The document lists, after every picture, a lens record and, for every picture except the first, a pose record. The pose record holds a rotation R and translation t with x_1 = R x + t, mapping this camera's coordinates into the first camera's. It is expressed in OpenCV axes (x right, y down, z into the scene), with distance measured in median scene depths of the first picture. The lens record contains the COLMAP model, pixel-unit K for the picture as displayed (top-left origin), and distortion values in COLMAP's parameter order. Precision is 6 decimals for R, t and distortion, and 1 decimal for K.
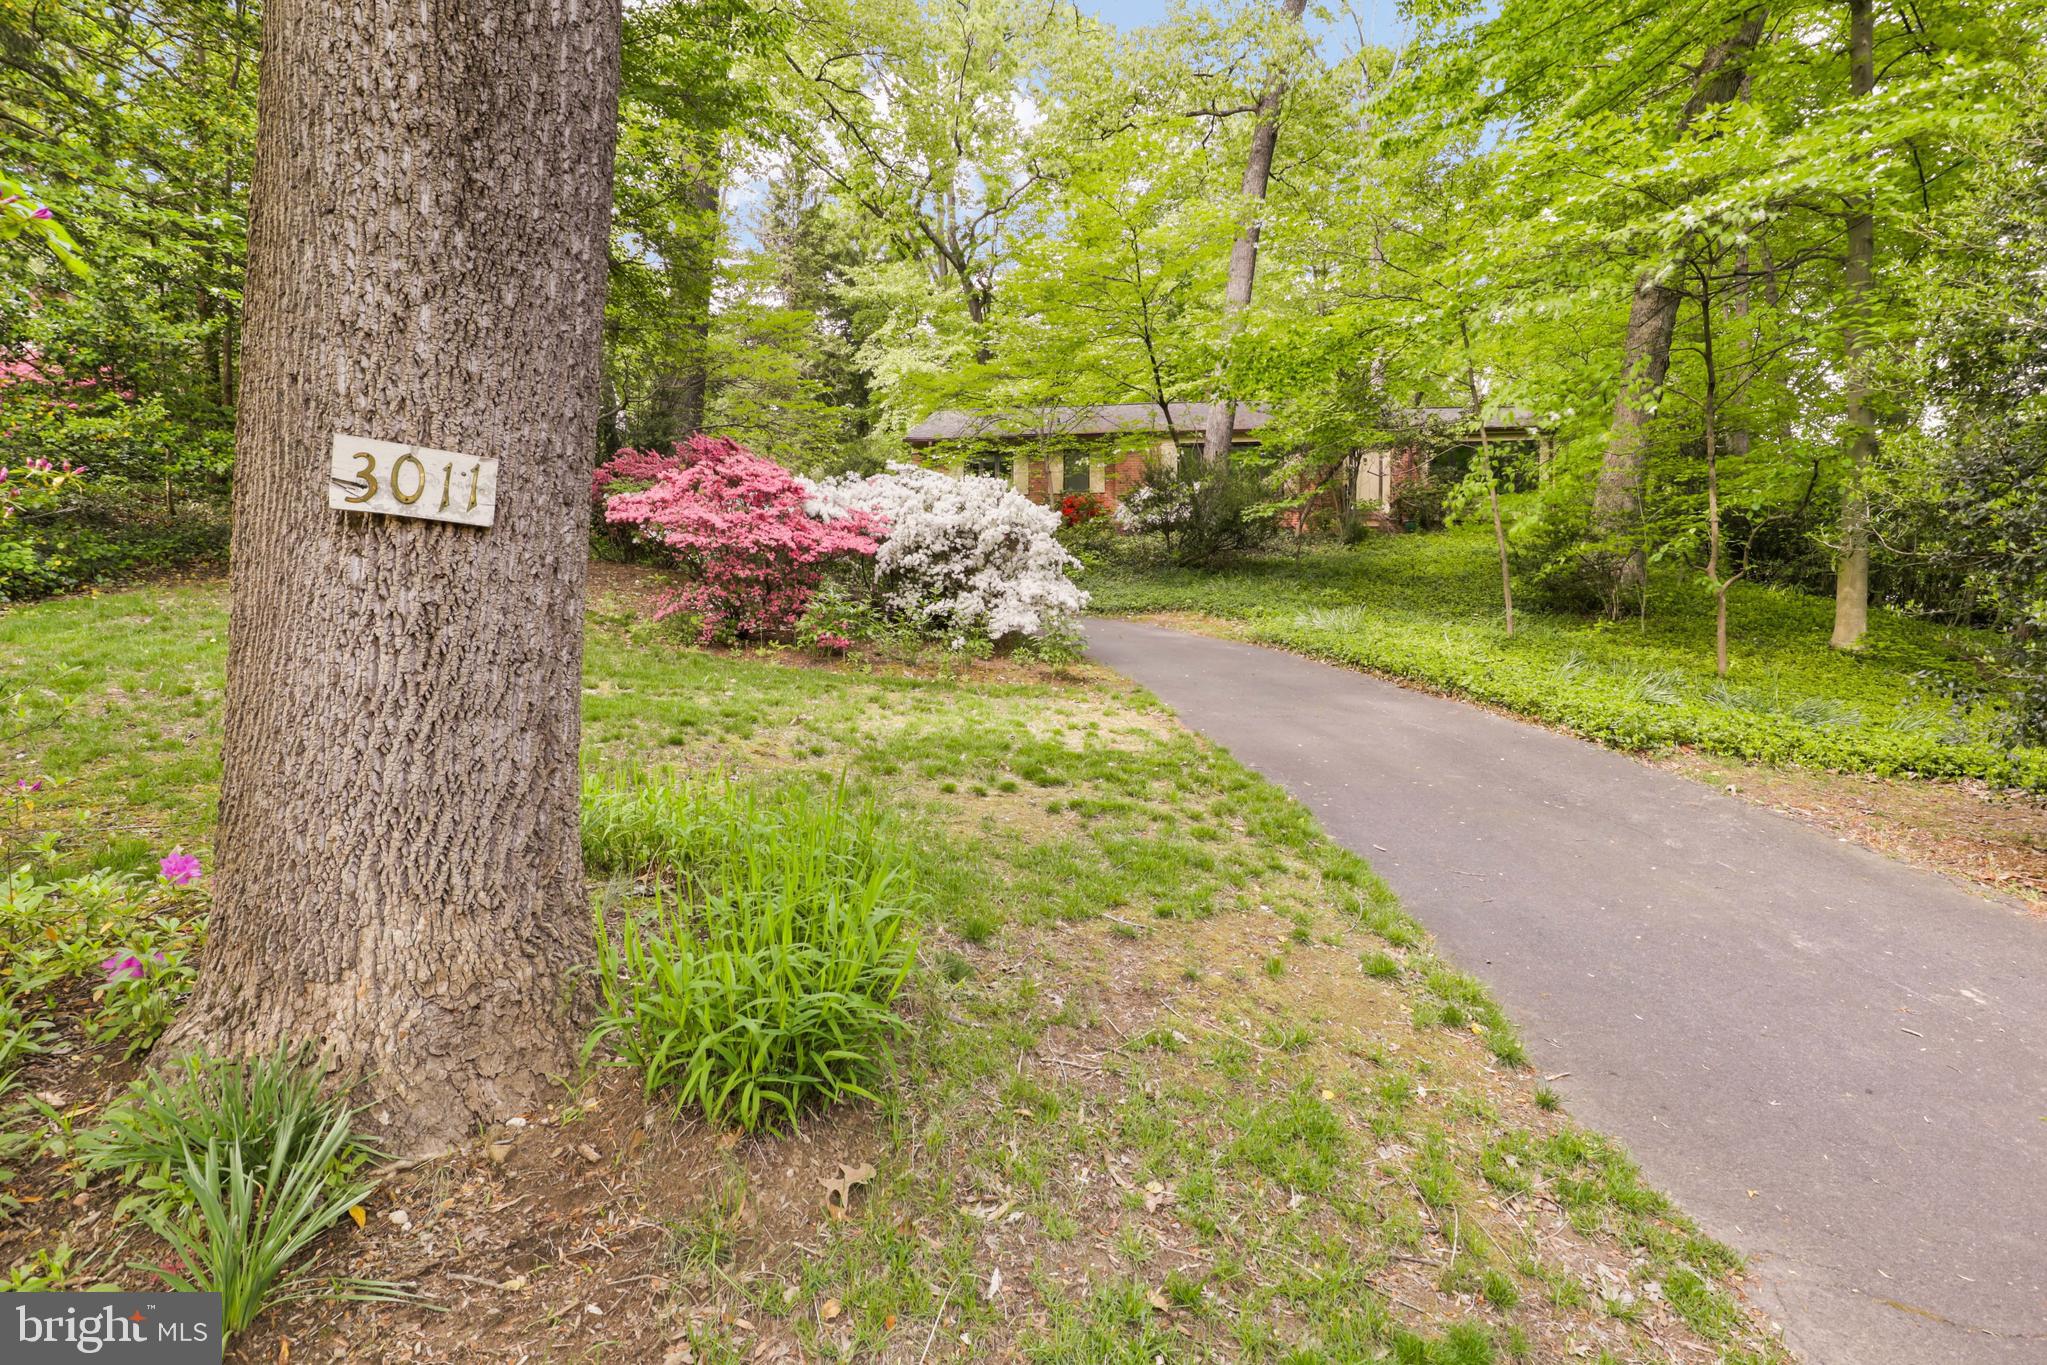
lens RADIAL K [[1042.7, 0, 1018.2], [0, 1042.7, 682.3], [0, 0, 1]] dist [-0.006223, -0.002679]
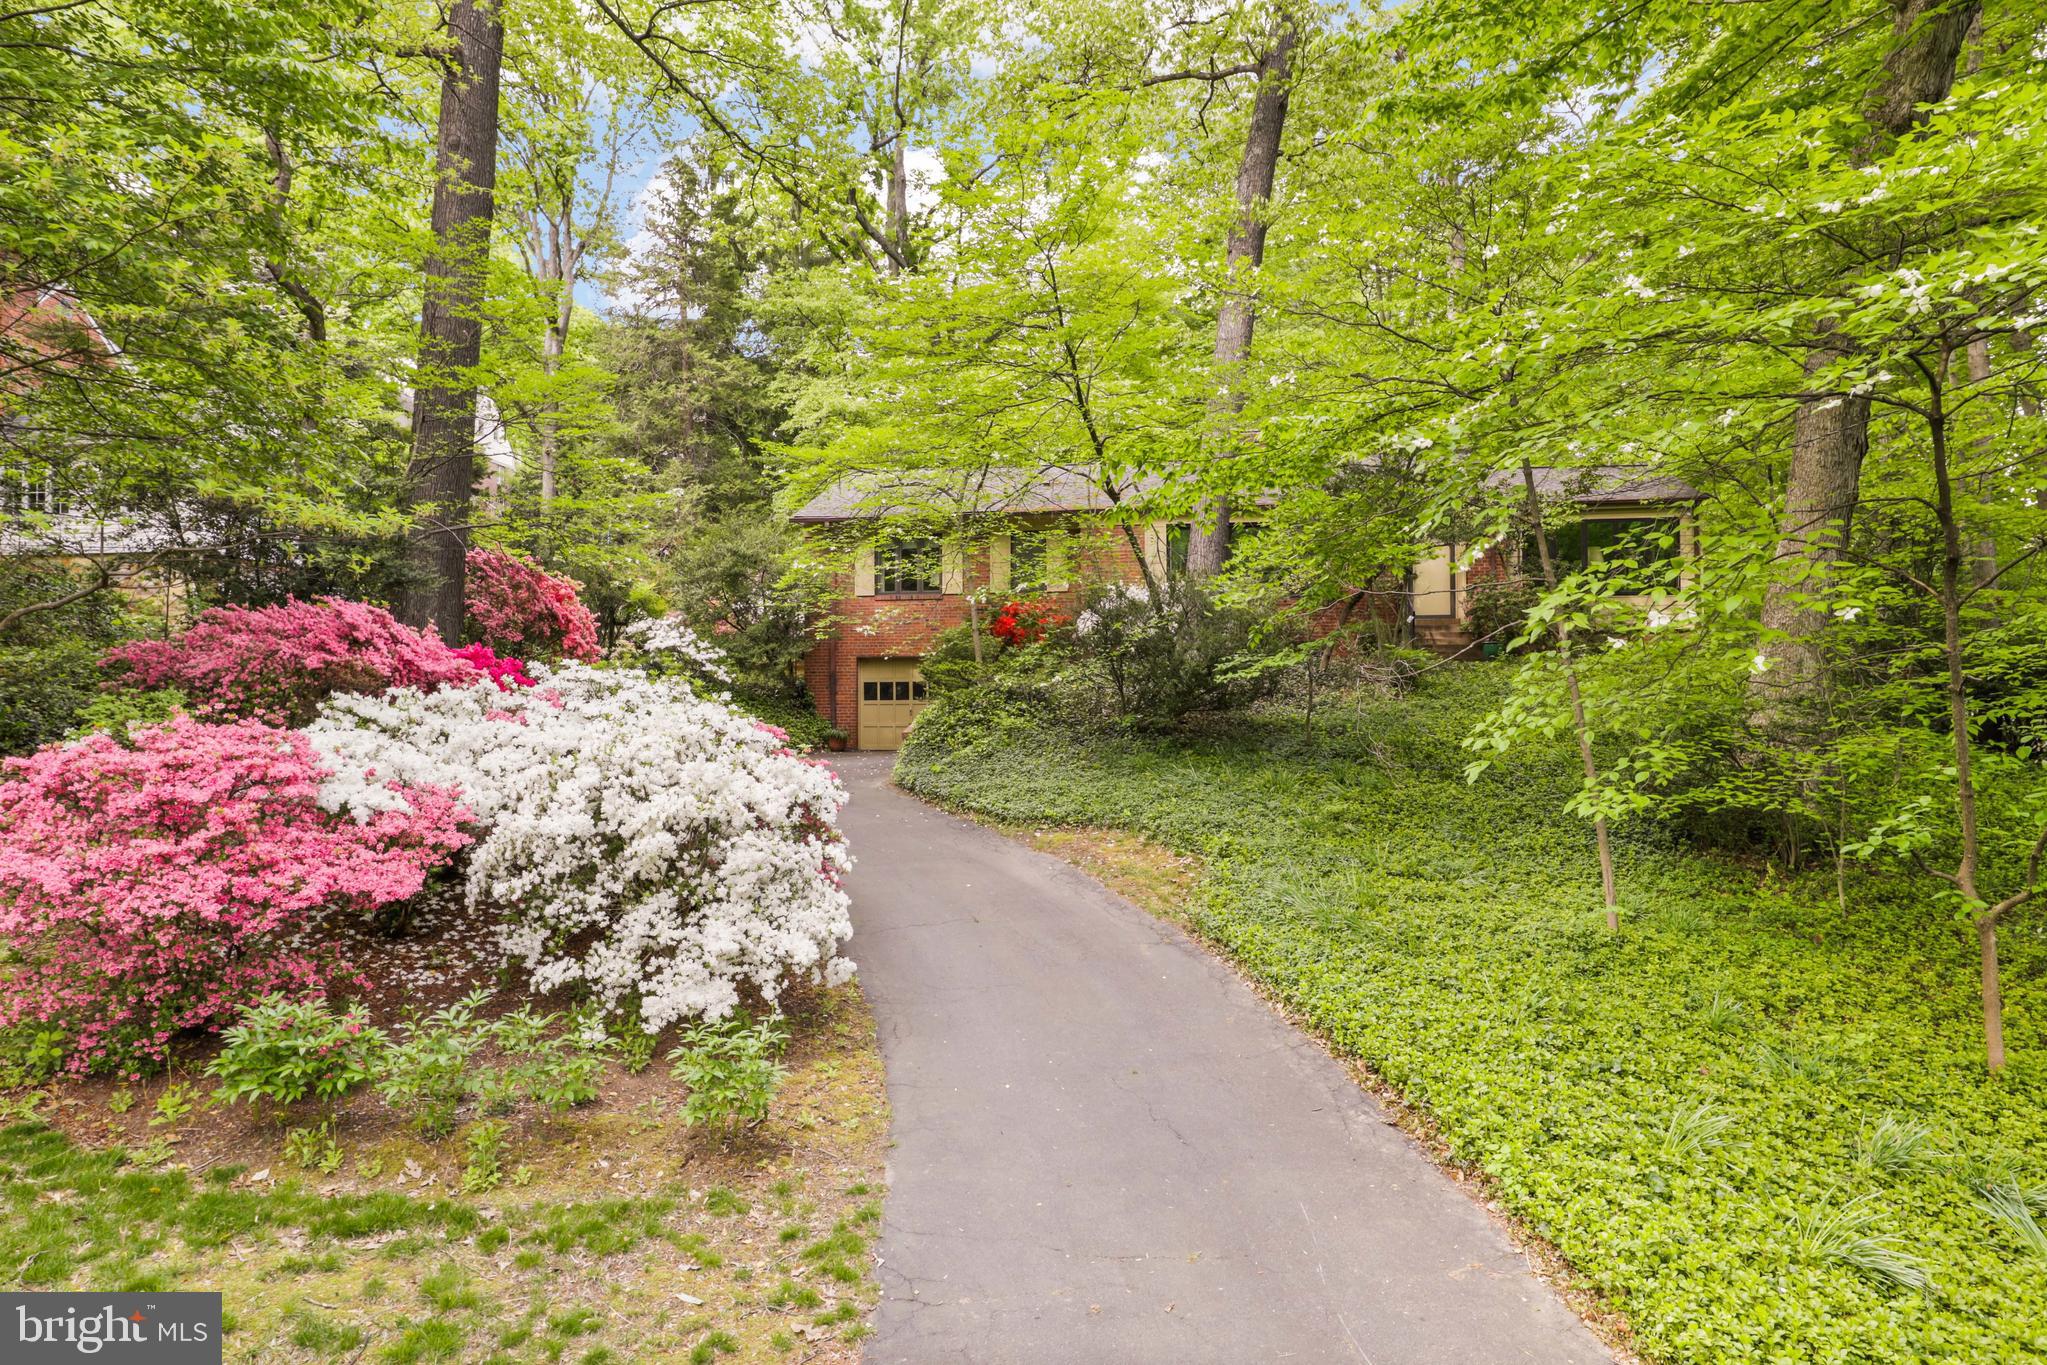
lens RADIAL K [[1285.5, 0, 1026.8], [0, 1285.5, 681.5], [0, 0, 1]] dist [-0.001187, 0.005981]
pose [[0.999870, -0.004997, -0.015350, 0.110631], [0.004154, 0.998508, -0.054442, -0.113079], [0.015599, 0.054371, 0.998399, 0.187303]]
